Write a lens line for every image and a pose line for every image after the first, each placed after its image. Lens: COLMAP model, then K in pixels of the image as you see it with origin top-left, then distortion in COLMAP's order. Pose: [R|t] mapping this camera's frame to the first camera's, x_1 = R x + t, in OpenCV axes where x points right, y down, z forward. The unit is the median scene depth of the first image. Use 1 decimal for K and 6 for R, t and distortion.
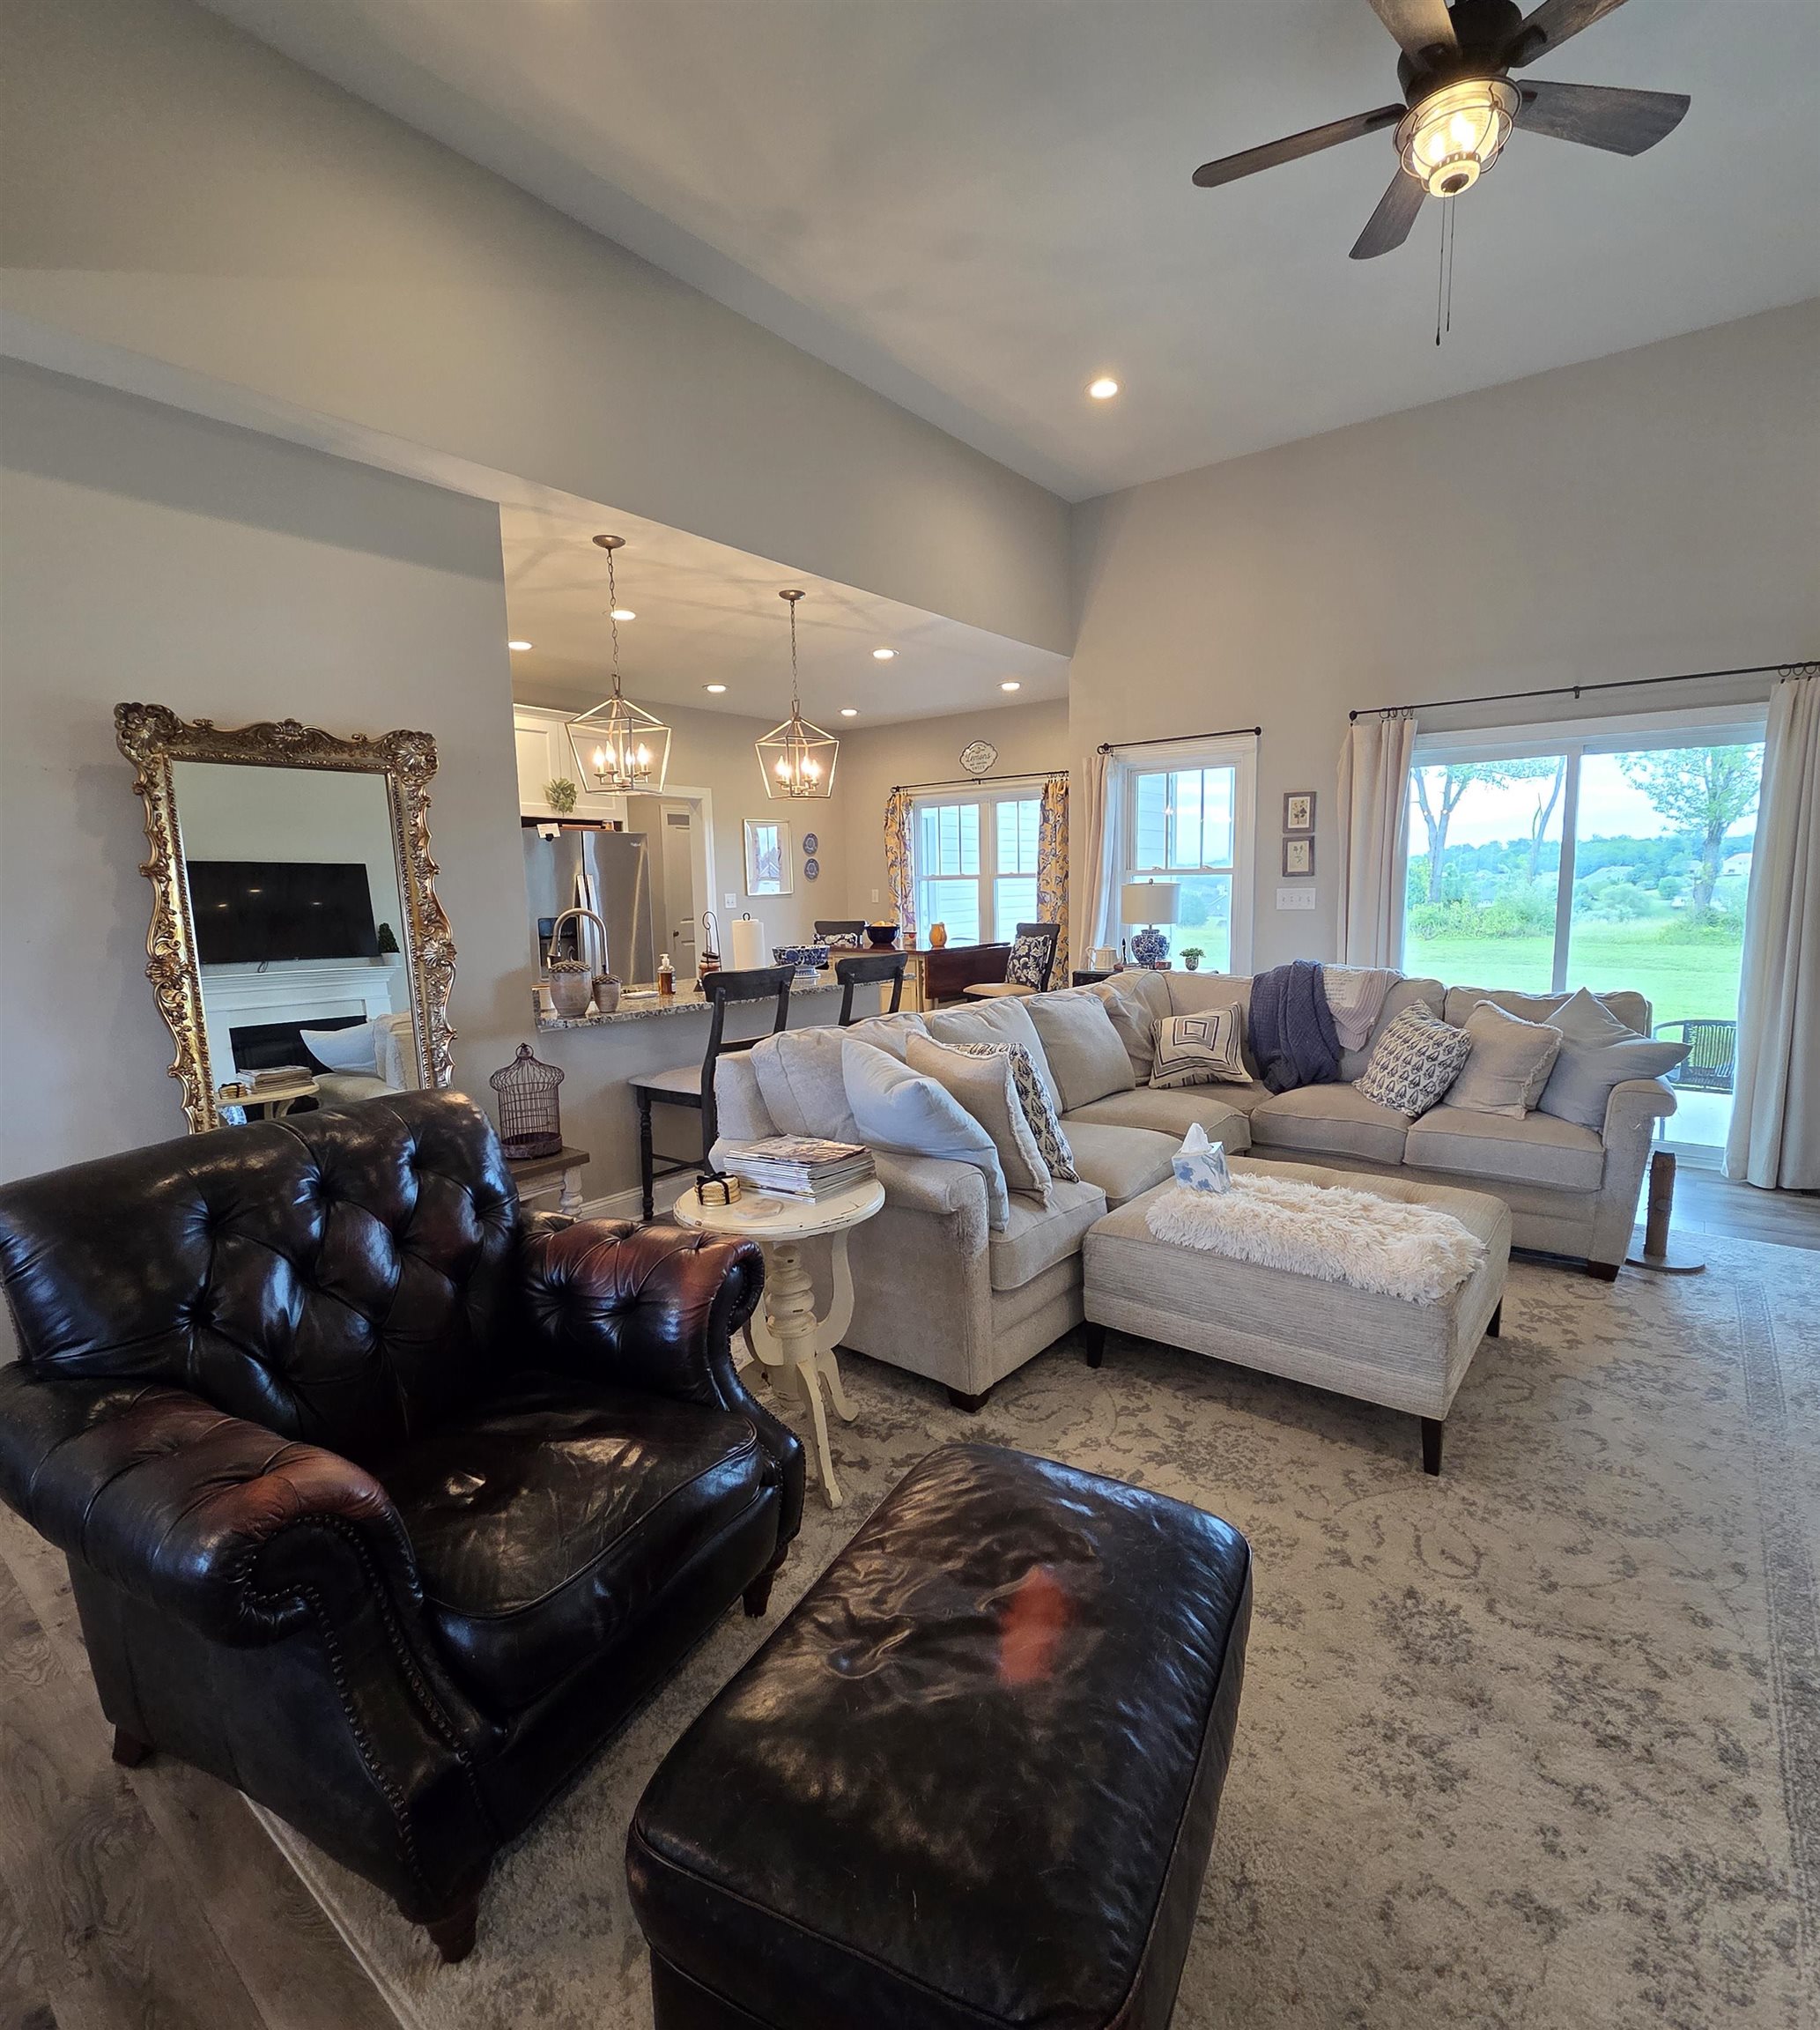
lens RADIAL K [[1002.1, 0, 916.8], [0, 1002.1, 1010.6], [0, 0, 1]] dist [0.002552, 0.000049]
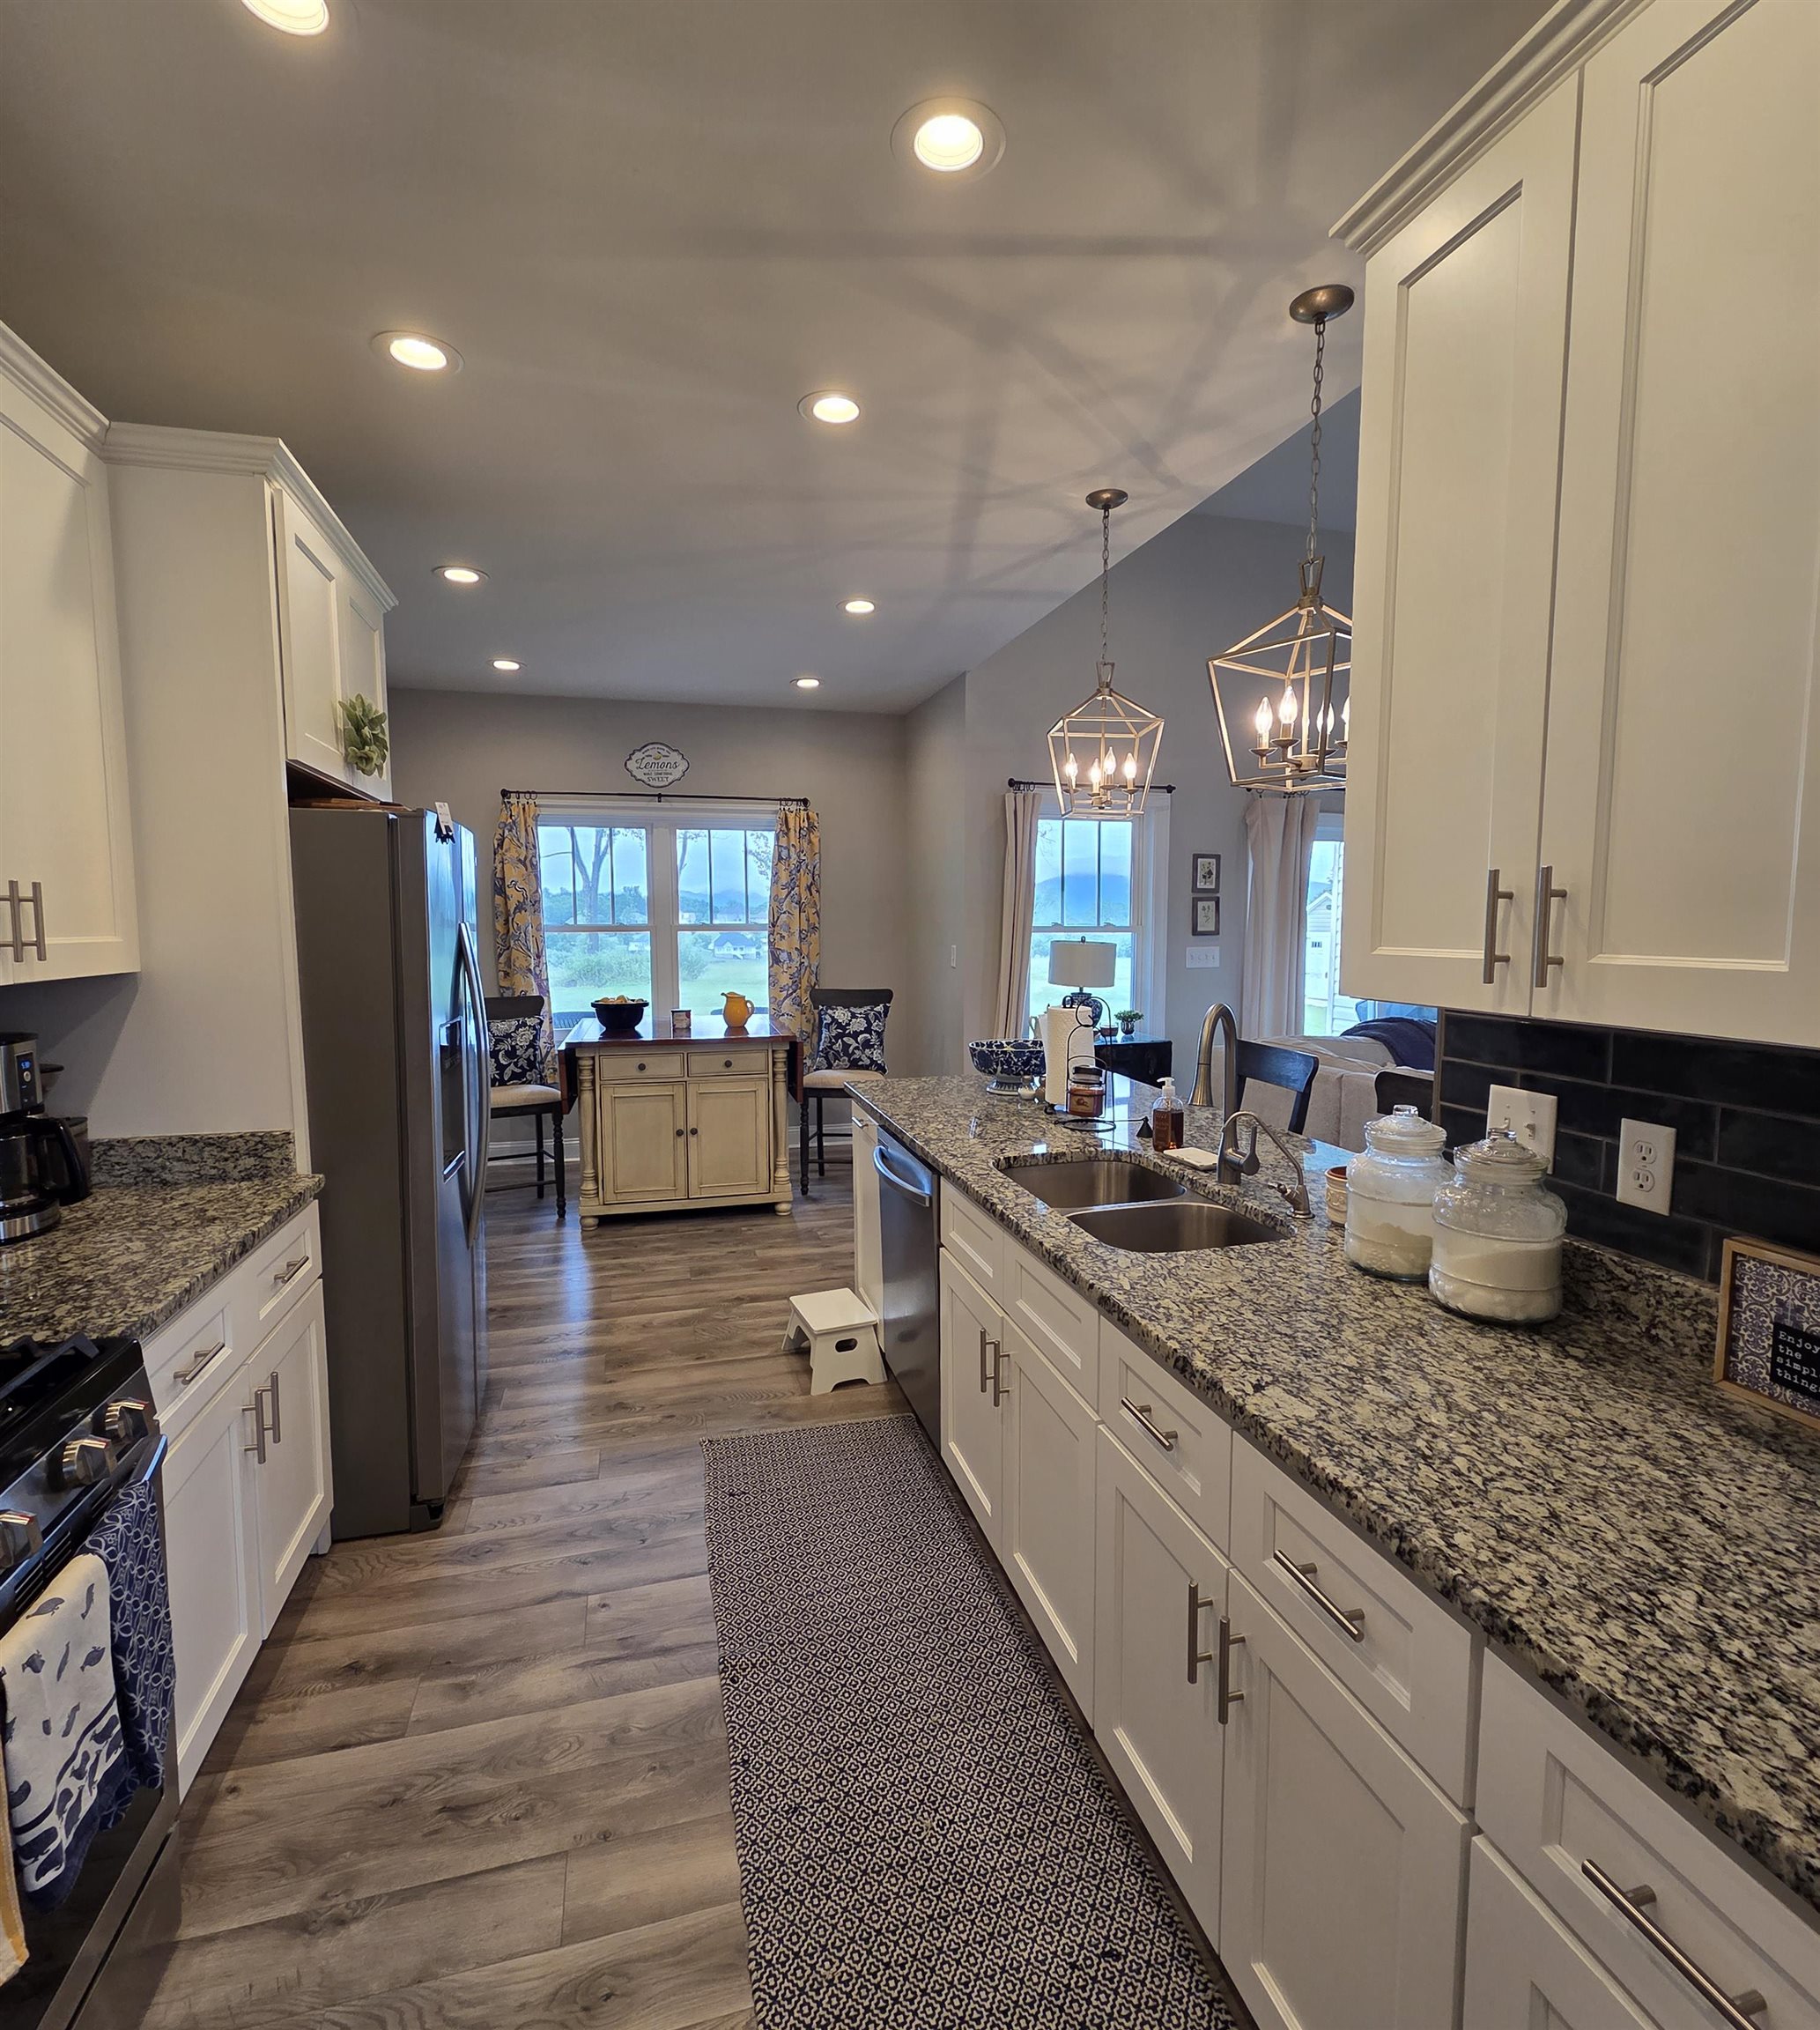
lens RADIAL K [[1002.1, 0, 916.8], [0, 1002.1, 1010.6], [0, 0, 1]] dist [0.002552, 0.000049]
pose [[0.593664, -0.056272, 0.802743, -0.572255], [0.092650, 0.995698, 0.001280, -0.078970], [-0.799362, 0.073614, 0.596324, 0.578617]]
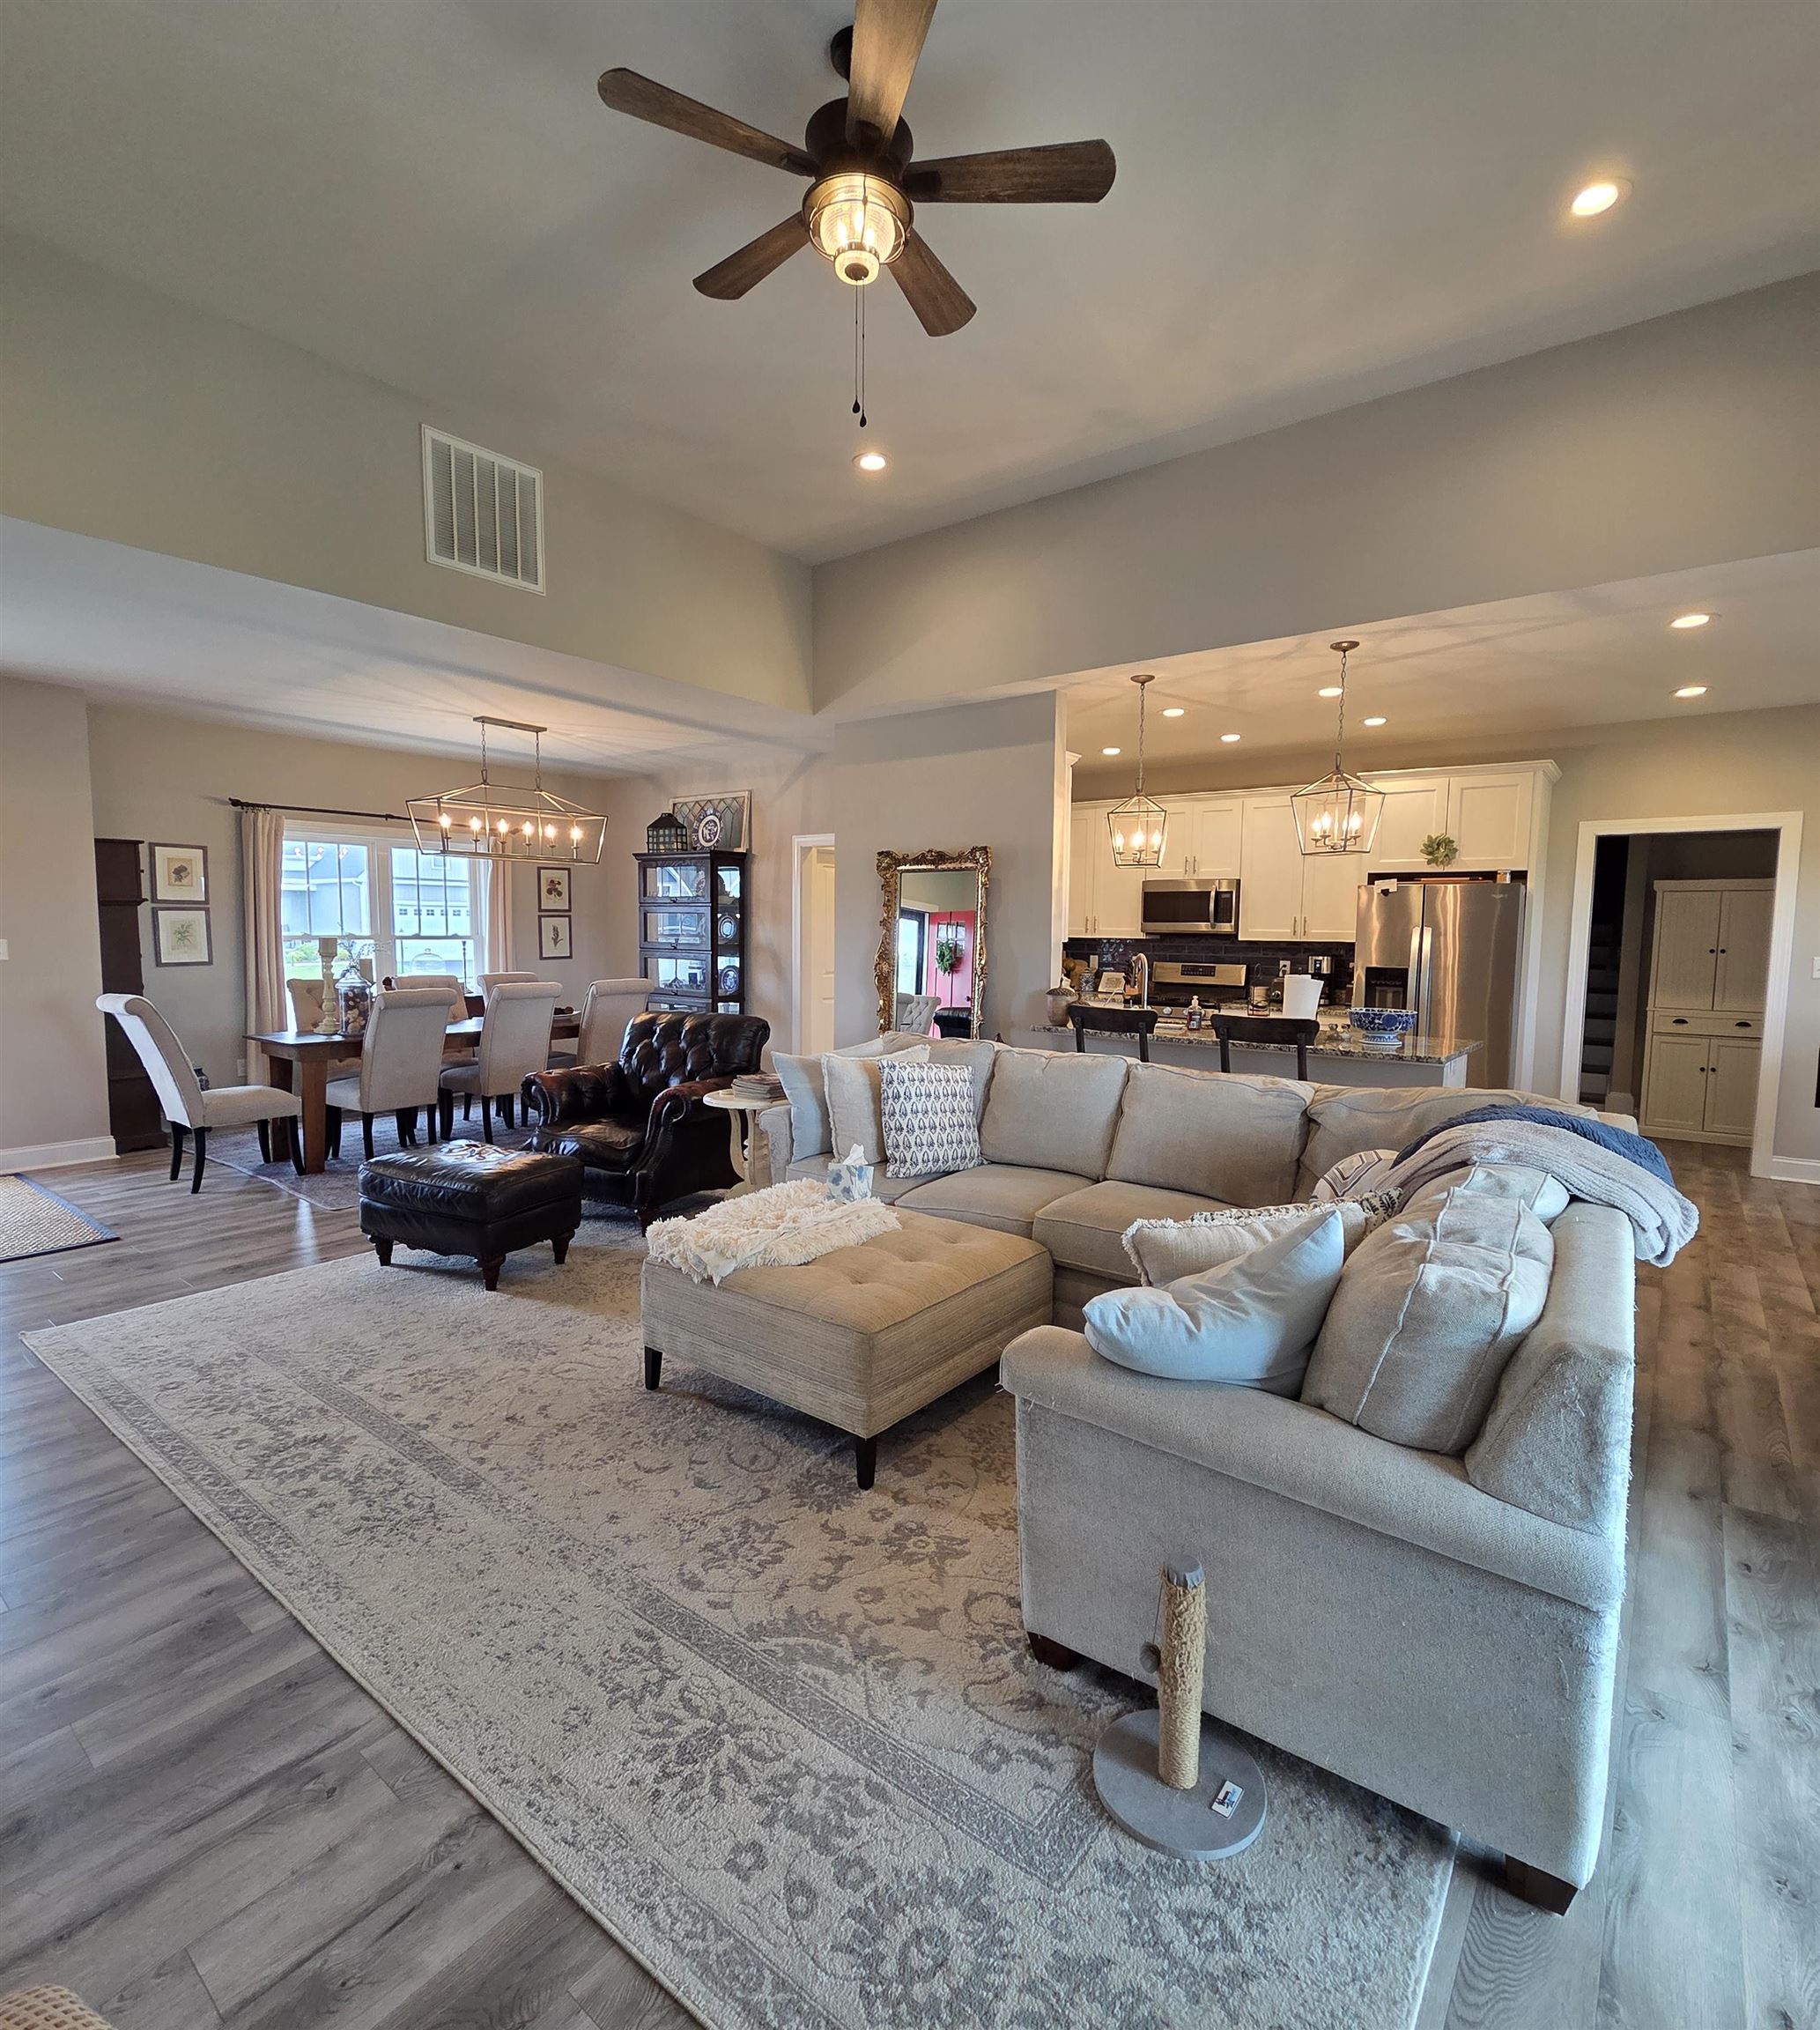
lens RADIAL K [[1002.1, 0, 916.8], [0, 1002.1, 1010.6], [0, 0, 1]] dist [0.002552, 0.000049]
pose [[-0.001196, 0.100774, -0.994909, 0.692287], [-0.140101, 0.985080, 0.099947, -0.082280], [0.990136, 0.139507, 0.012941, 0.489859]]
